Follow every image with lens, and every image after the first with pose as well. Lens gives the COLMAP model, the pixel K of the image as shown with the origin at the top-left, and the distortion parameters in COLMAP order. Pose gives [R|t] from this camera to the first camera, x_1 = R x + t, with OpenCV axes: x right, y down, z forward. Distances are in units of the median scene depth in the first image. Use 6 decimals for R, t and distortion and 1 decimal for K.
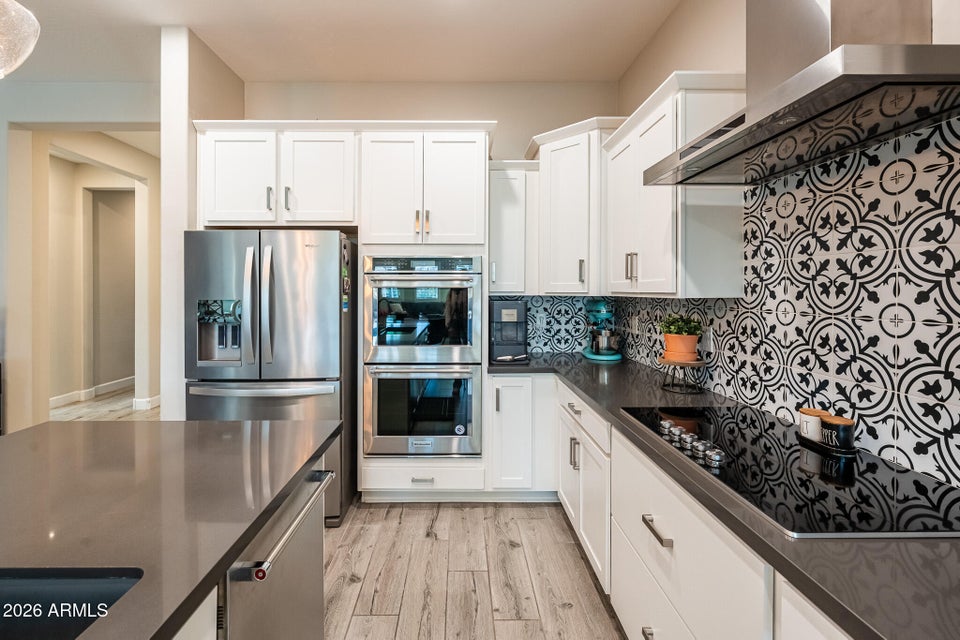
lens RADIAL K [[425.0, 0, 458.7], [0, 425.0, 289.6], [0, 0, 1]] dist [-0.001061, -0.000072]
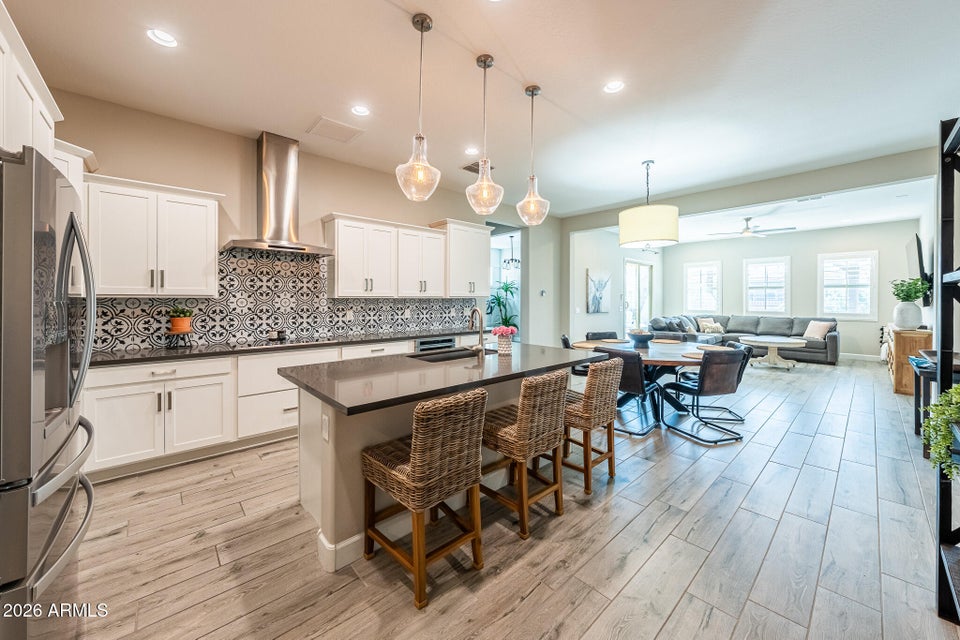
lens RADIAL K [[350.5, 0, 472.8], [0, 350.5, 301.1], [0, 0, 1]] dist [-0.000032, -0.000011]
pose [[-0.663647, -0.008484, 0.747998, -1.237725], [-0.004622, 0.999963, 0.007241, 0.013836], [-0.748032, 0.001349, -0.663662, 0.904714]]
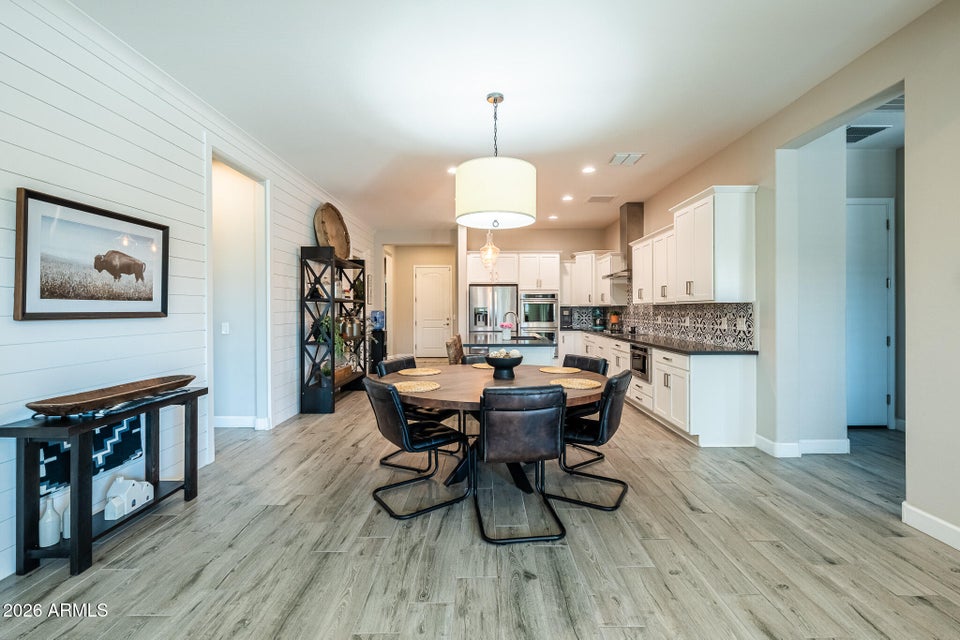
lens RADIAL K [[416.5, 0, 486.2], [0, 416.5, 309.6], [0, 0, 1]] dist [0.000631, 0.000232]
pose [[0.999979, -0.002679, 0.005867, -0.544231], [0.002664, 0.999993, 0.002628, 0.033164], [-0.005874, -0.002612, 0.999979, -2.281969]]
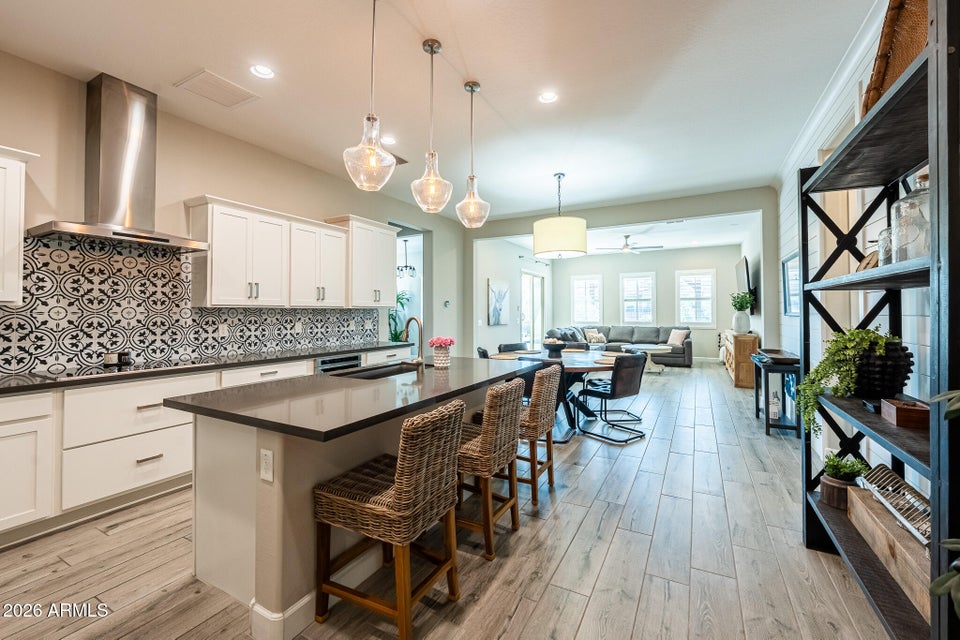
lens RADIAL K [[395.8, 0, 475.0], [0, 395.8, 302.3], [0, 0, 1]] dist [-0.000858, 0.000510]
pose [[-0.871688, 0.010808, 0.489943, -1.111516], [-0.001603, 0.999689, -0.024906, 0.030403], [-0.490059, -0.022495, -0.871399, 1.059349]]
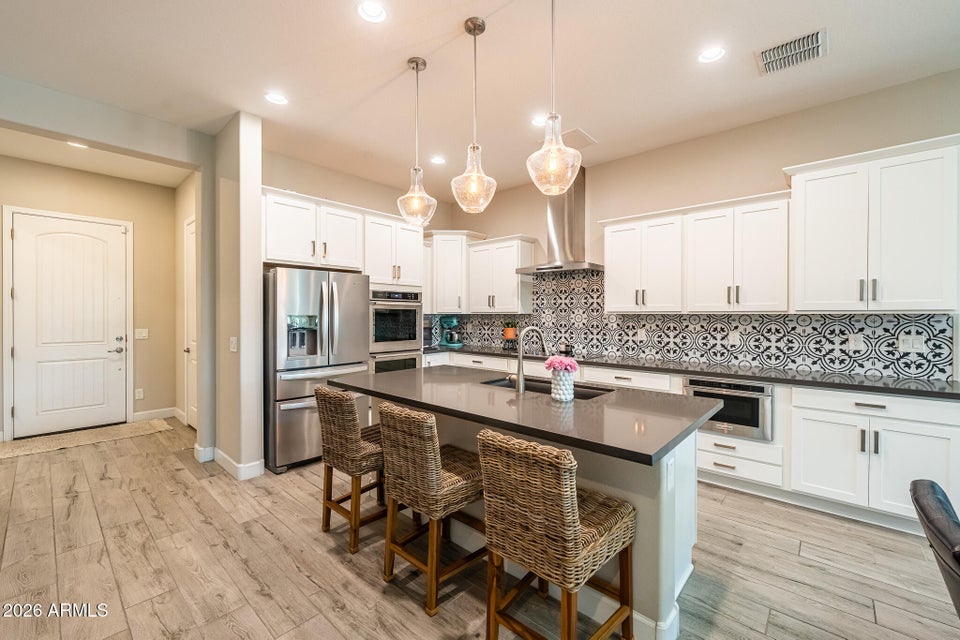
lens RADIAL K [[398.8, 0, 483.8], [0, 398.8, 316.4], [0, 0, 1]] dist [-0.003577, -0.000015]
pose [[0.666668, -0.002065, 0.745352, -1.193823], [-0.003172, 0.999979, 0.005608, 0.017899], [-0.745348, -0.006103, 0.666647, -0.431661]]
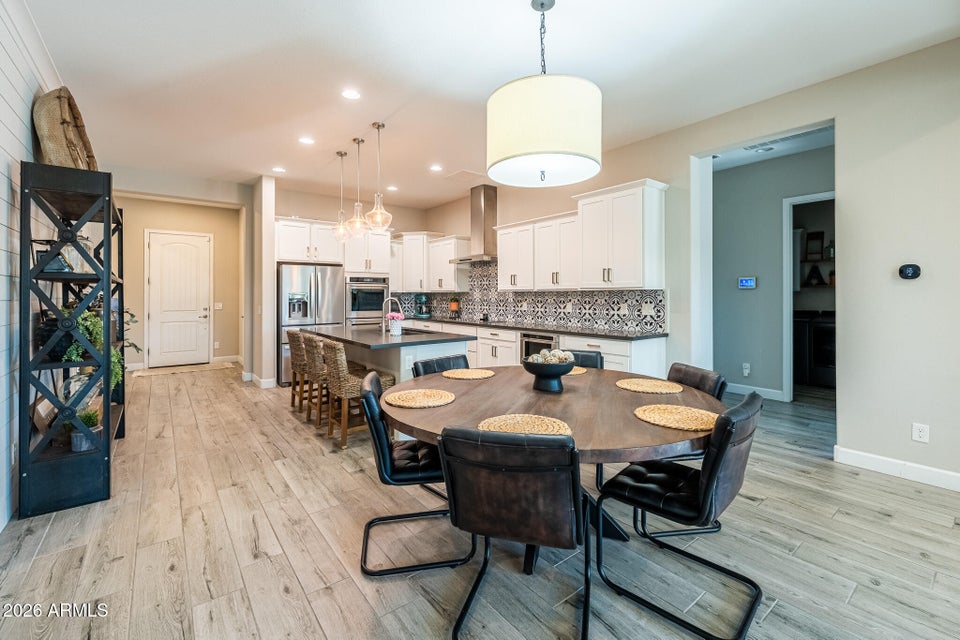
lens RADIAL K [[415.9, 0, 479.7], [0, 415.9, 292.9], [0, 0, 1]] dist [-0.000737, 0.000053]
pose [[0.790366, 0.002820, 0.612629, -1.222914], [-0.000087, 0.999990, -0.004491, 0.034324], [-0.612635, 0.003496, 0.790358, -1.596711]]
